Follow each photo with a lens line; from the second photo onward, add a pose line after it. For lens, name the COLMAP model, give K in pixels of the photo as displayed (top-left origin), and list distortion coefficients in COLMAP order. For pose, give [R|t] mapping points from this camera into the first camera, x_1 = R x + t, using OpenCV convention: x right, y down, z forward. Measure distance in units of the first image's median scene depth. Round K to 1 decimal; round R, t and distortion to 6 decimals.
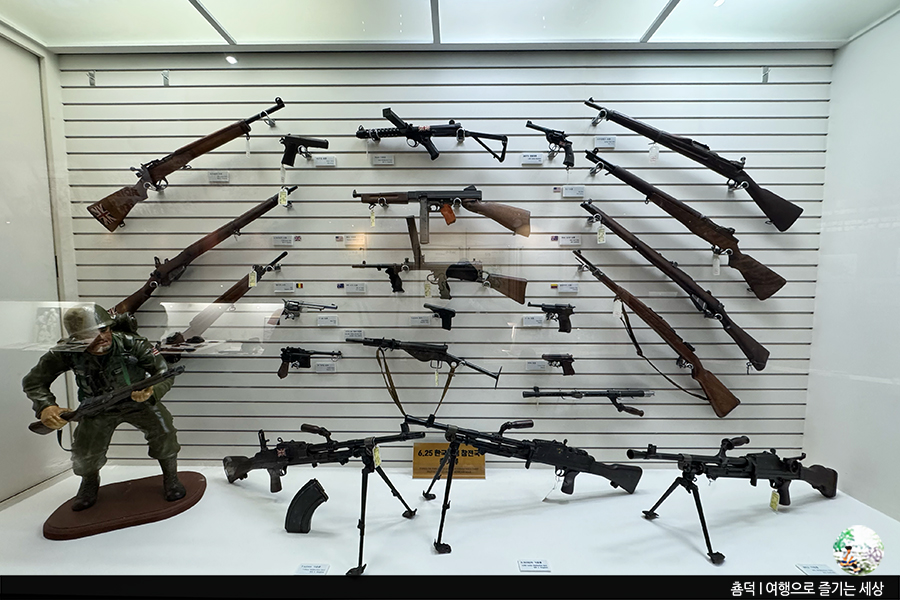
lens RADIAL K [[366.4, 0, 448.2], [0, 366.4, 314.2], [0, 0, 1]] dist [-0.001424, -0.000229]
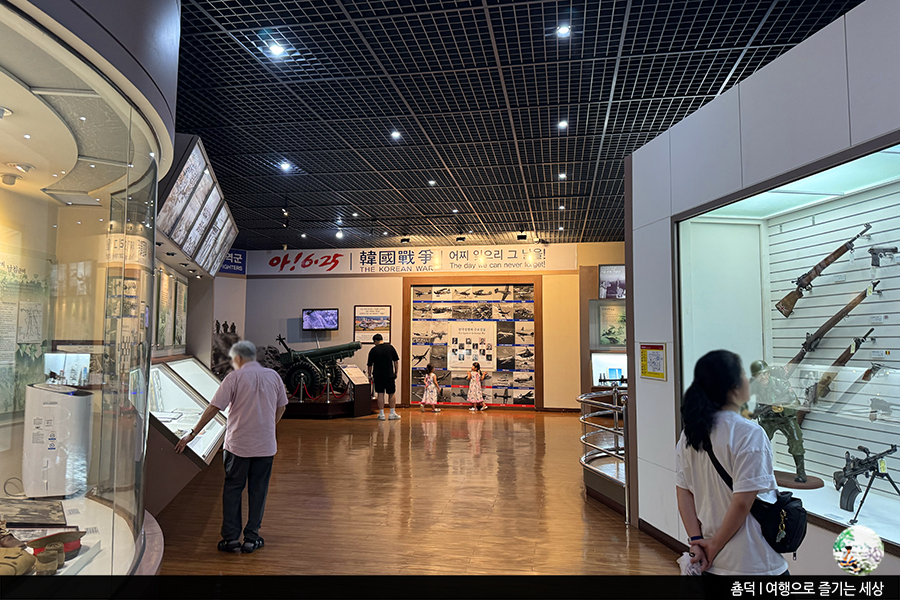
lens RADIAL K [[647.6, 0, 450.0], [0, 647.6, 300.0], [0, 0, 1]] dist [-0.000496, -0.001142]
pose [[0.187394, -0.064236, -0.980182, 1.633940], [-0.083001, 0.993255, -0.080962, 0.053315], [0.978772, 0.096528, 0.180798, -0.997010]]
